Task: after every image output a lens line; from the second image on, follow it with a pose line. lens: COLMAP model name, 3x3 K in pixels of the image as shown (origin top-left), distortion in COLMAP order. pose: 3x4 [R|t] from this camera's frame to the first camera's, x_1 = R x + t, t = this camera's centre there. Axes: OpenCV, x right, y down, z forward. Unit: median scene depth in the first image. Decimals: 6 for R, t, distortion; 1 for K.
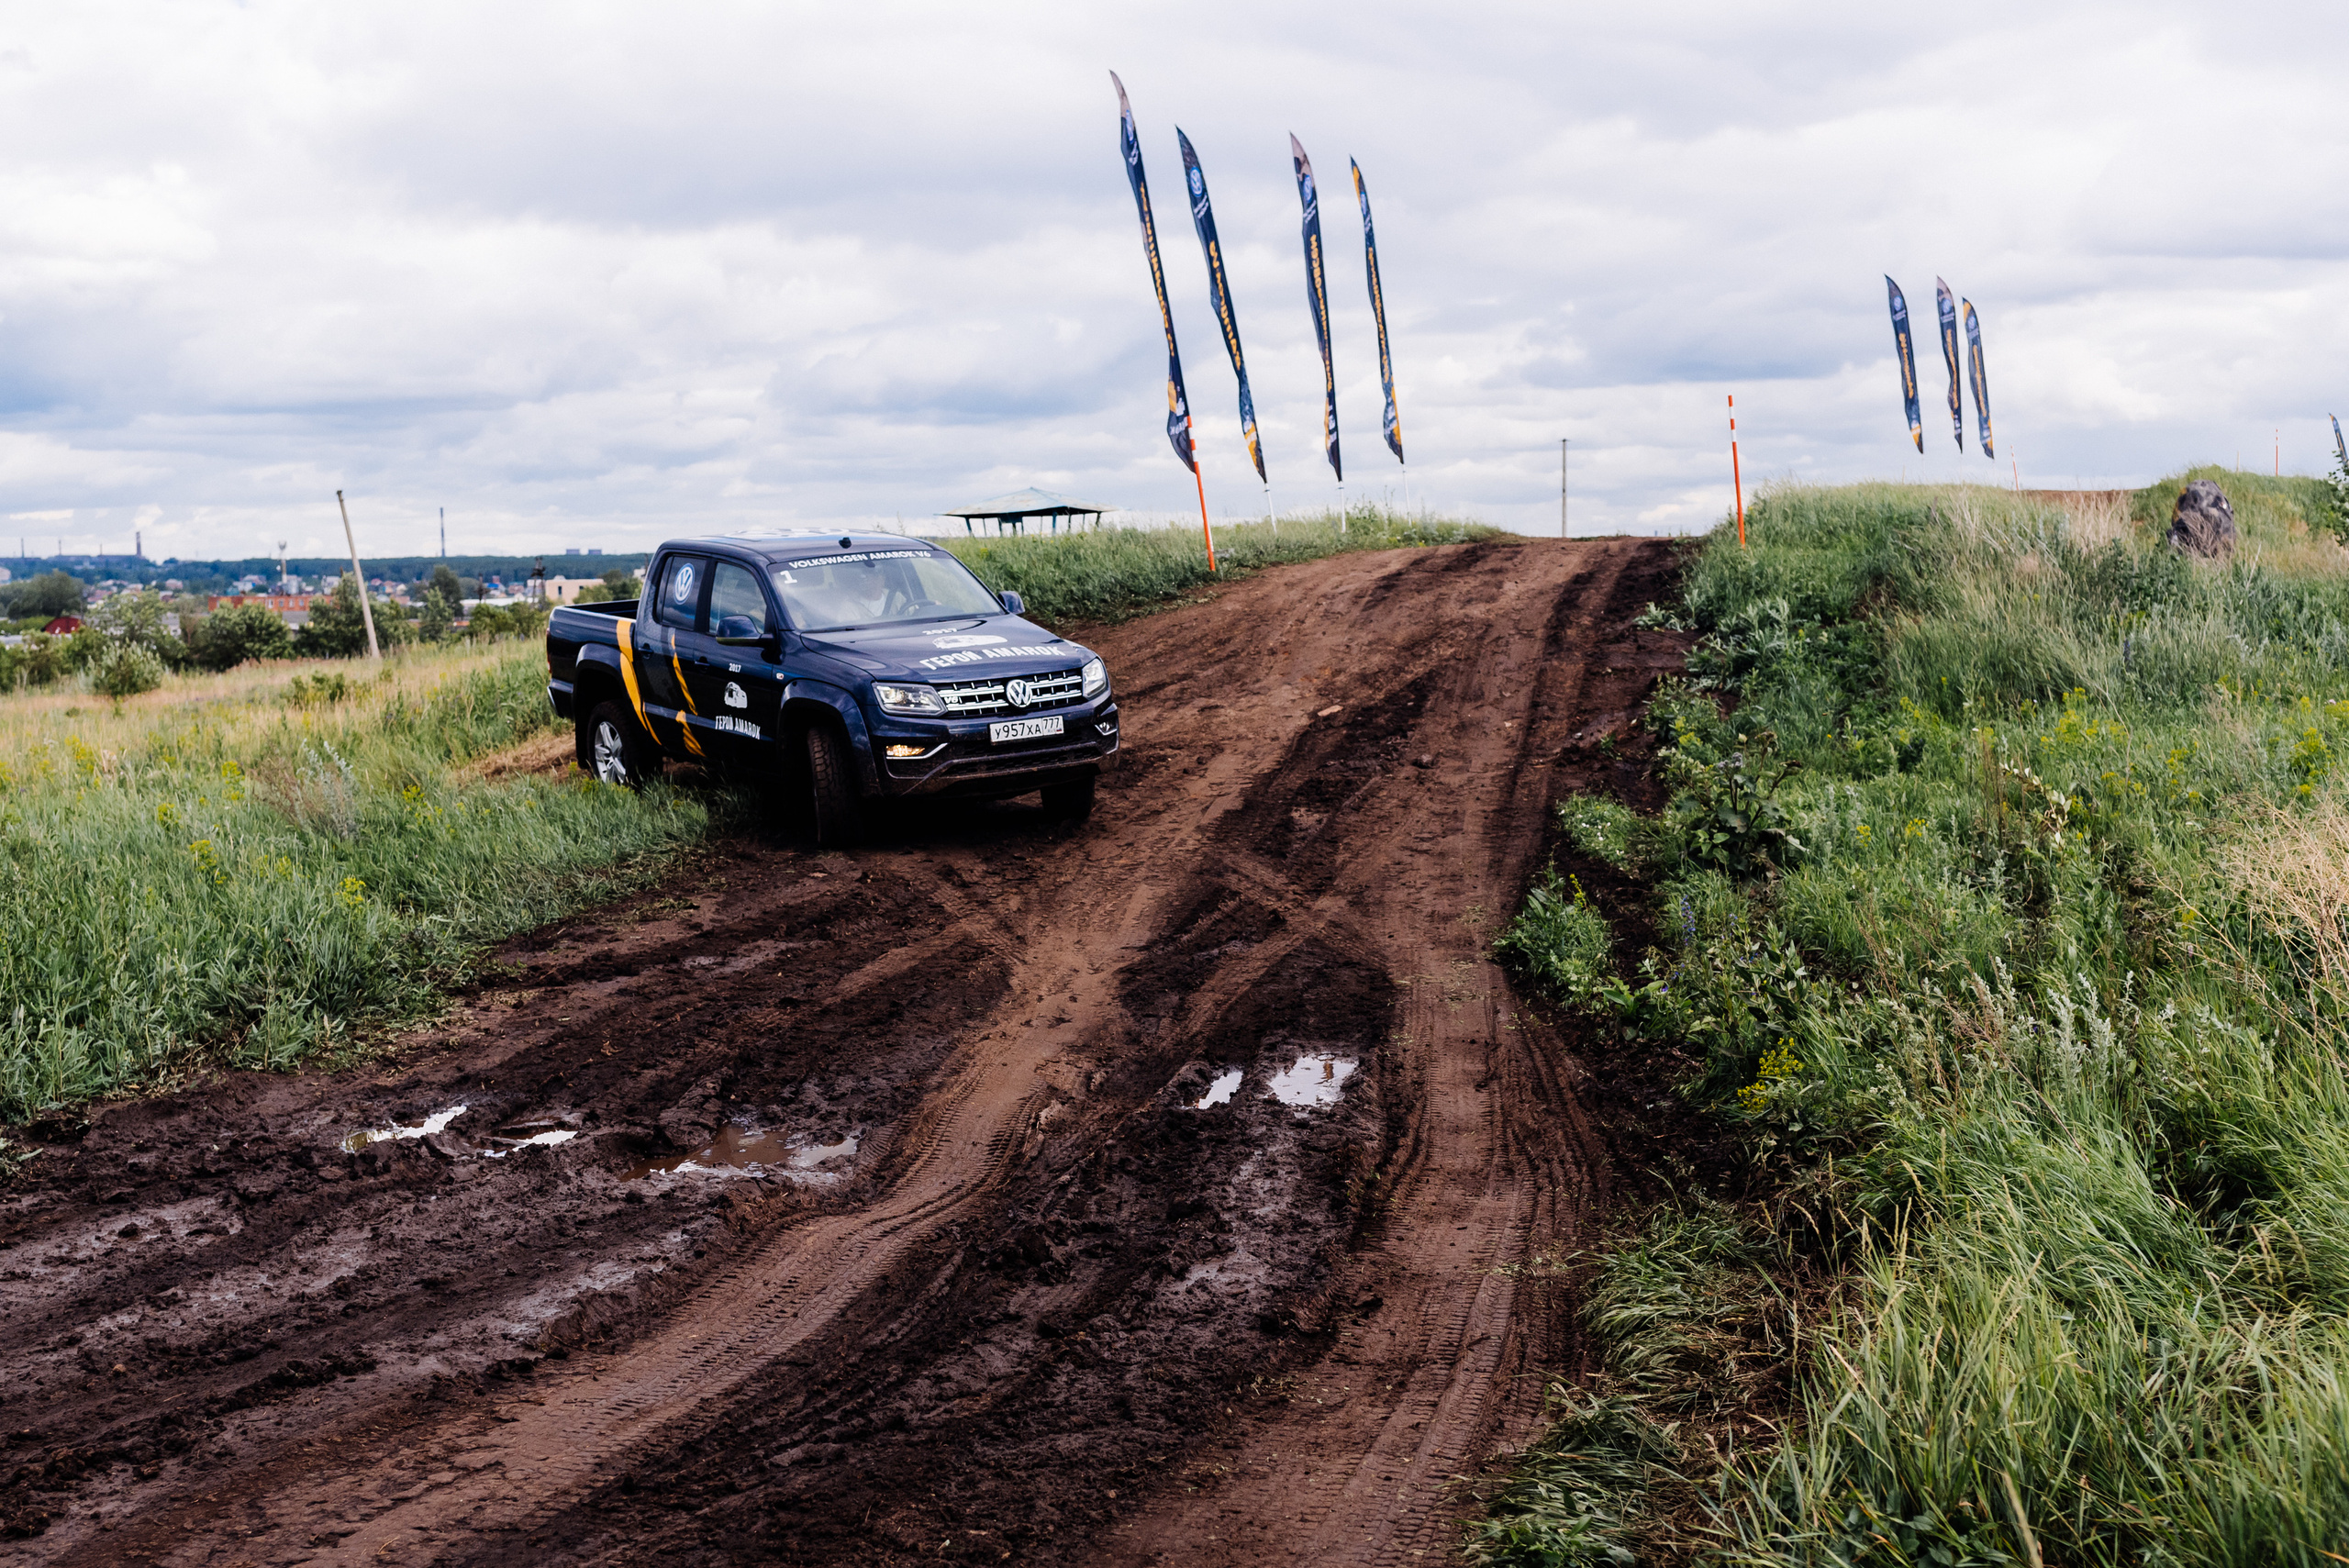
lens RADIAL K [[2972.2, 0, 1173.9], [0, 2972.2, 784.8], [0, 0, 1]] dist [-0.052754, 0.000000]
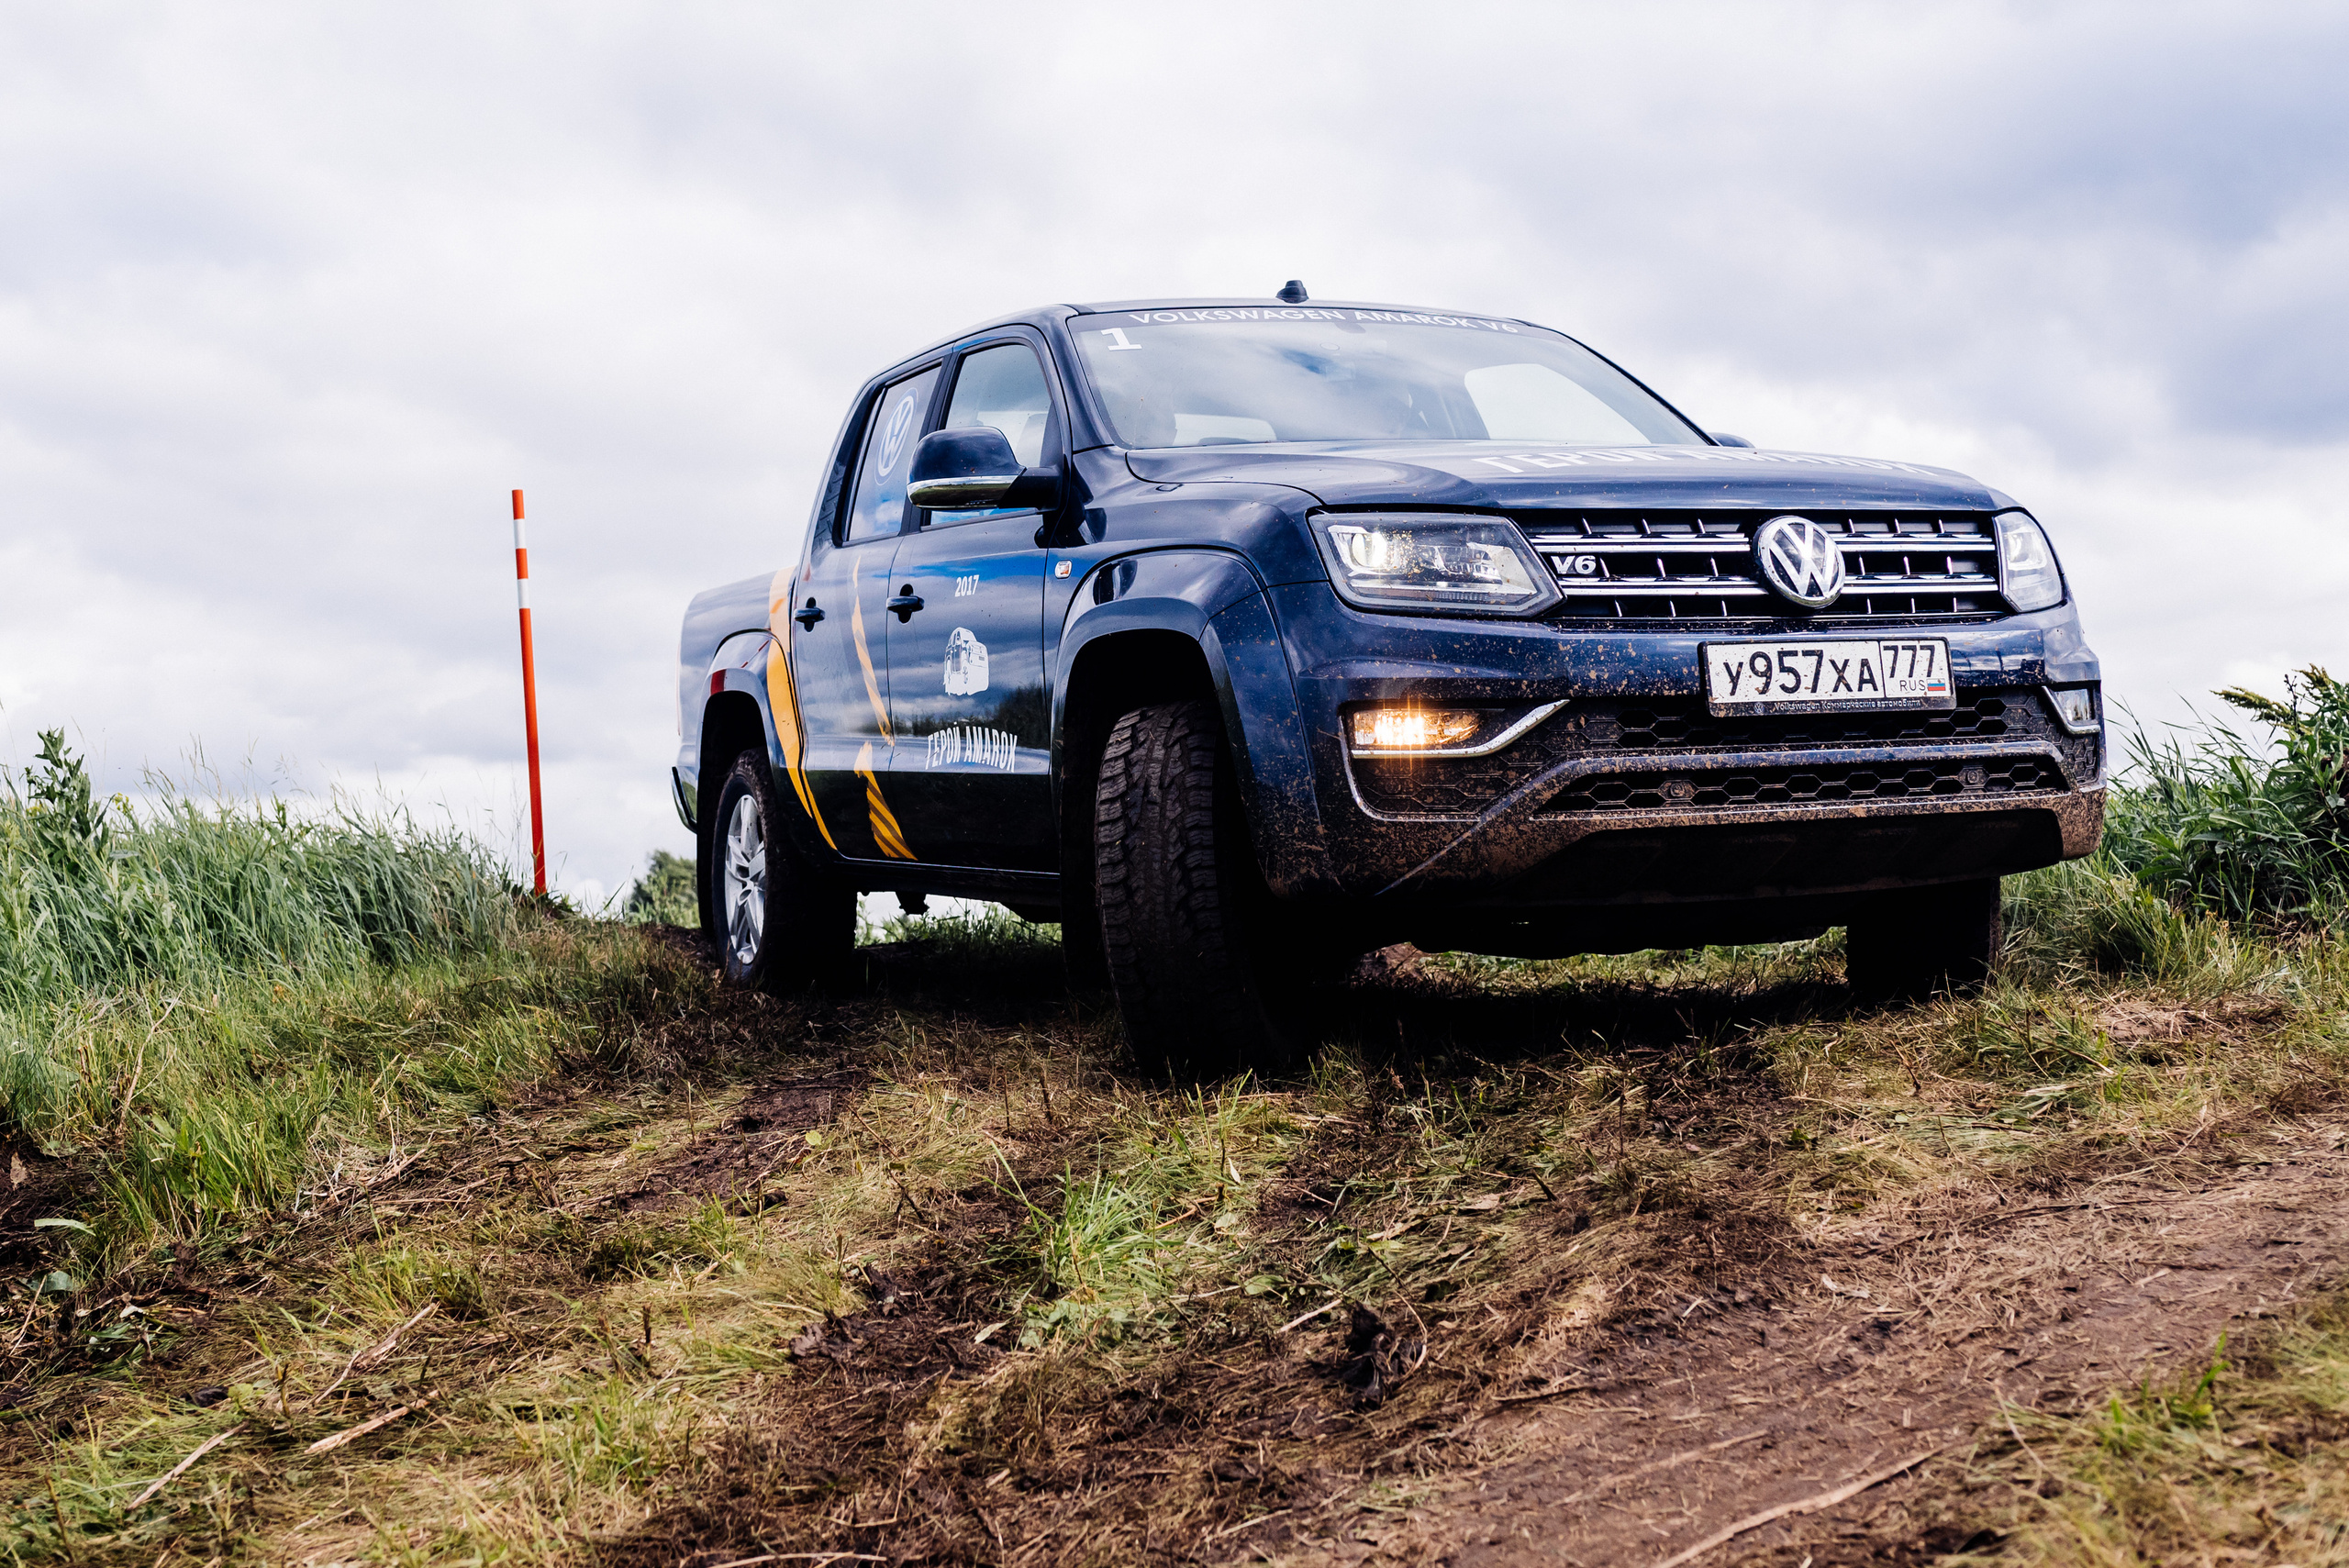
lens RADIAL K [[2972.2, 0, 1180.1], [0, 2972.2, 786.7], [0, 0, 1]] dist [-0.052754, 0.000000]
pose [[0.979289, -0.000803, -0.202465, -0.053049], [-0.025330, 0.991650, -0.126449, 0.031566], [0.200876, 0.128959, 0.971091, 0.701829]]
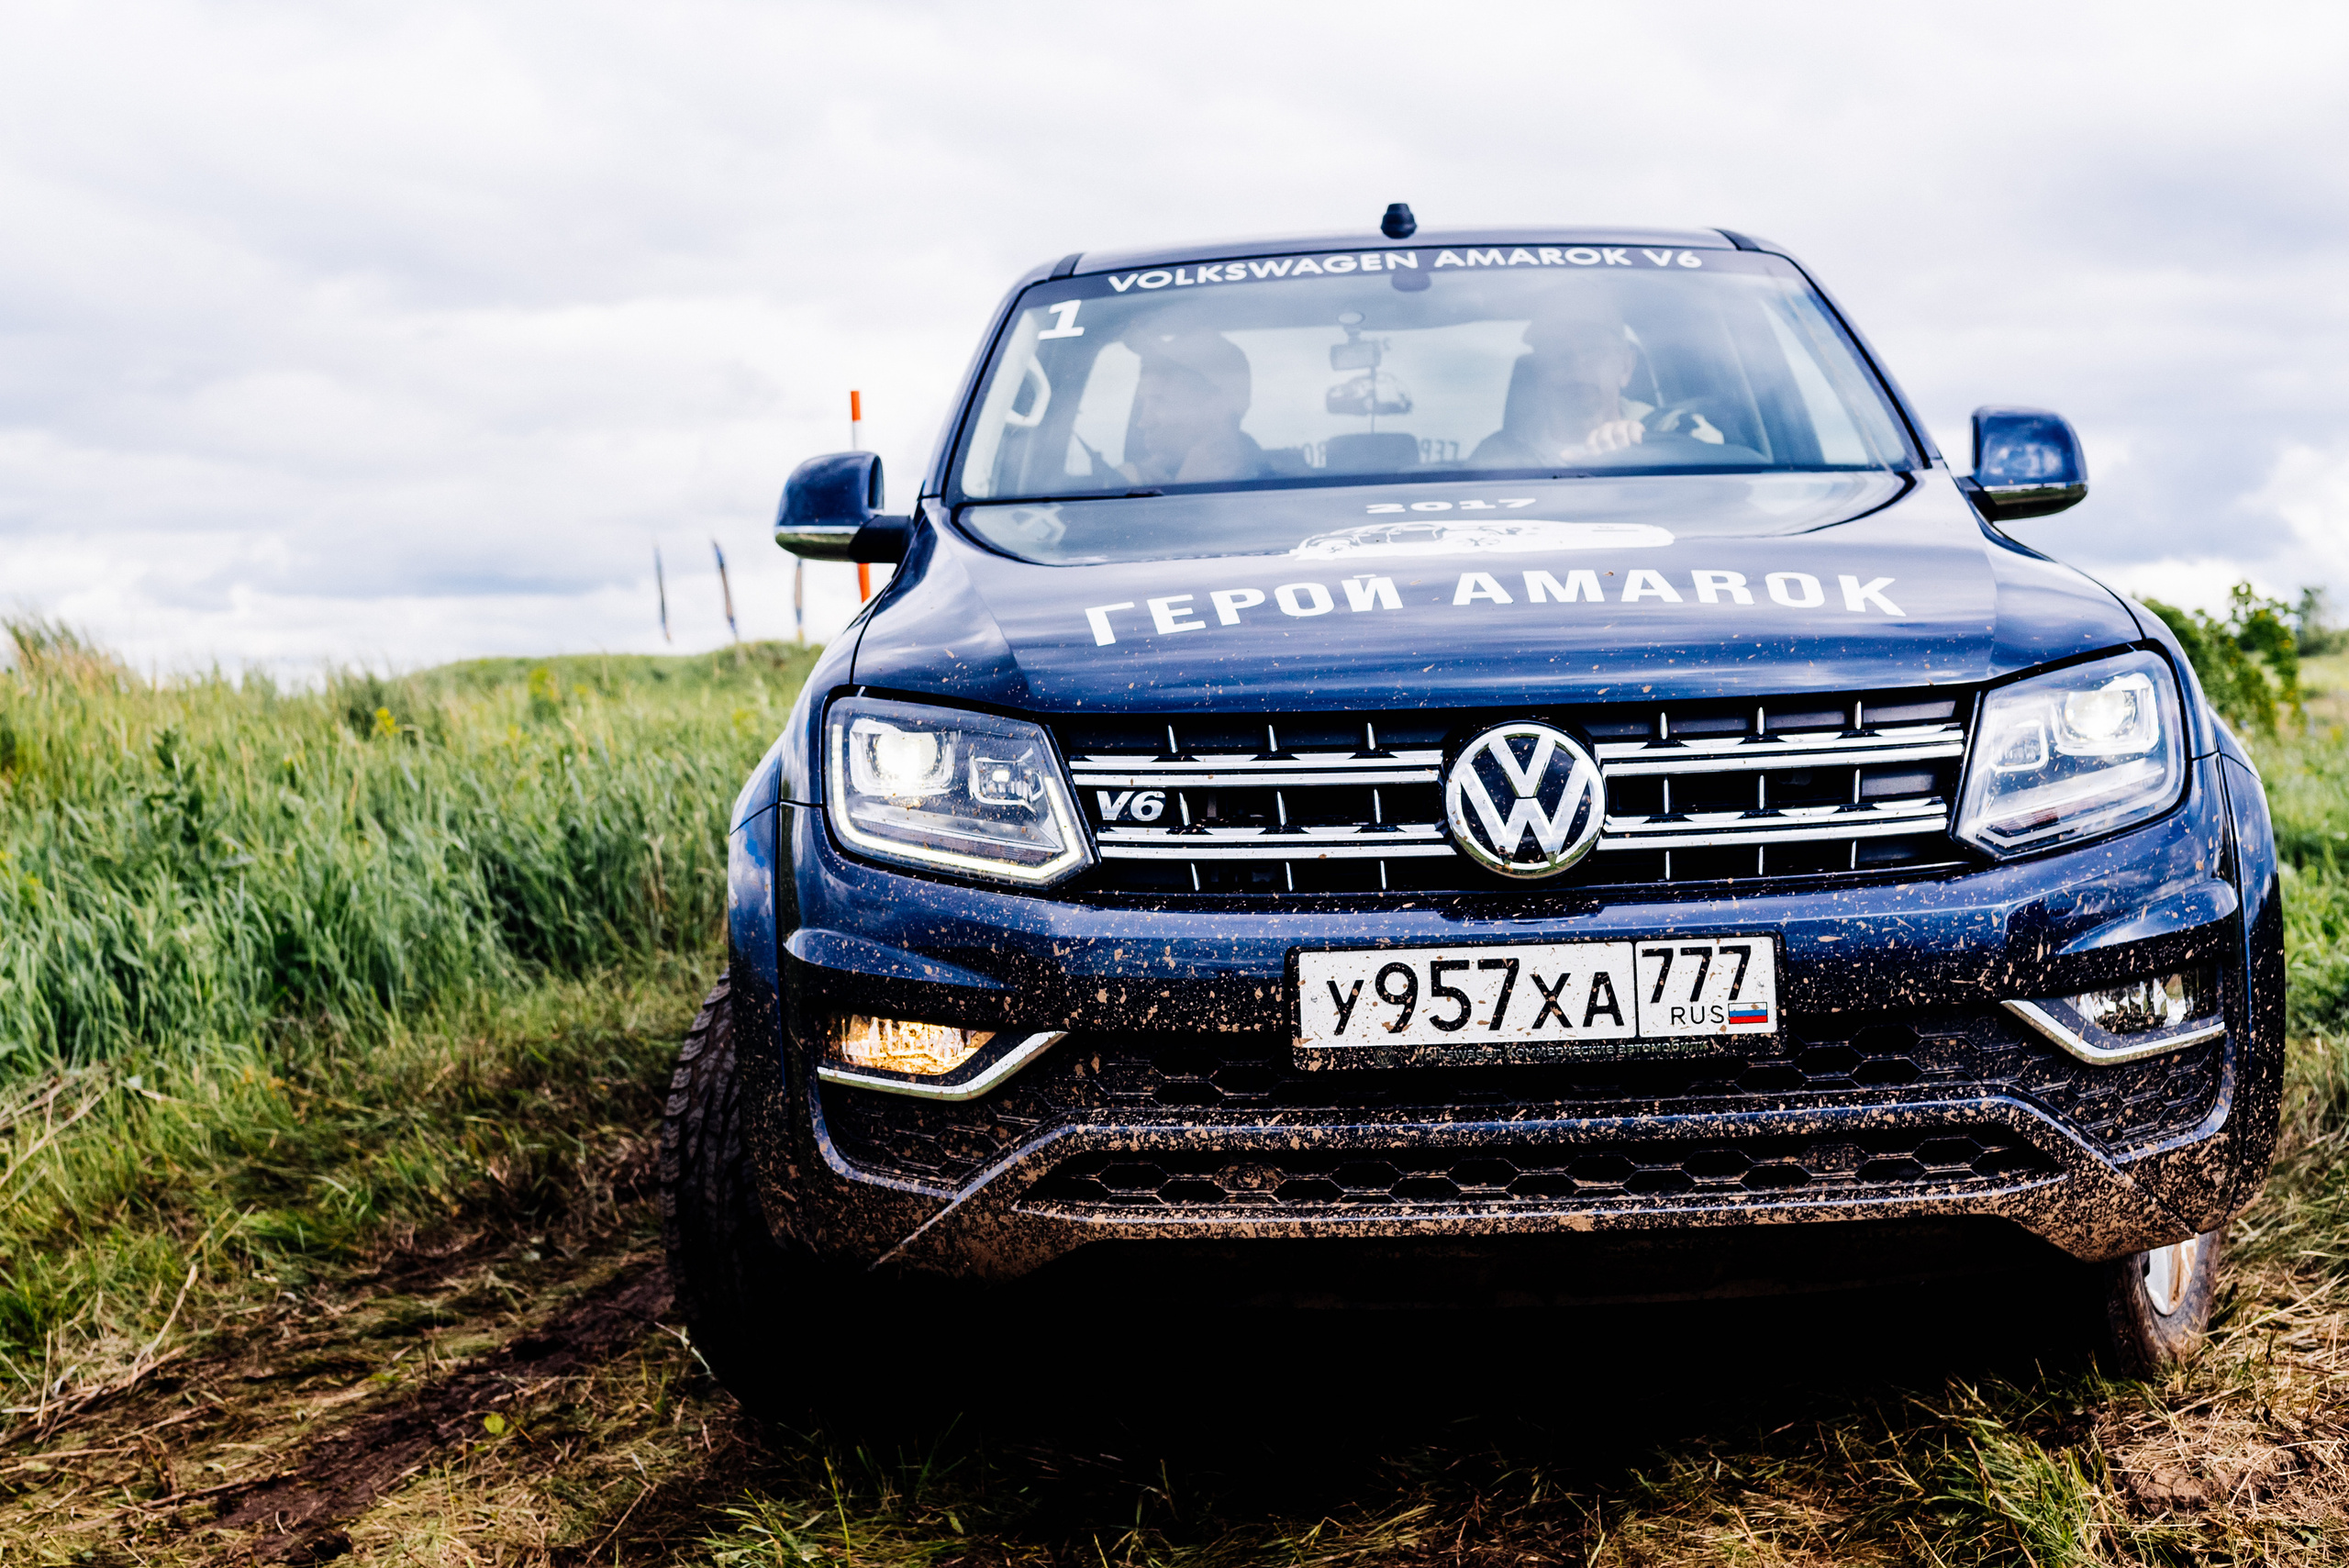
lens RADIAL K [[2972.2, 0, 1277.7], [0, 2972.2, 755.1], [0, 0, 1]] dist [-0.052754, 0.000000]
pose [[0.810590, 0.062281, -0.582292, 0.042312], [-0.080279, 0.996759, -0.005143, -0.031182], [0.580085, 0.050914, 0.812963, 0.844065]]
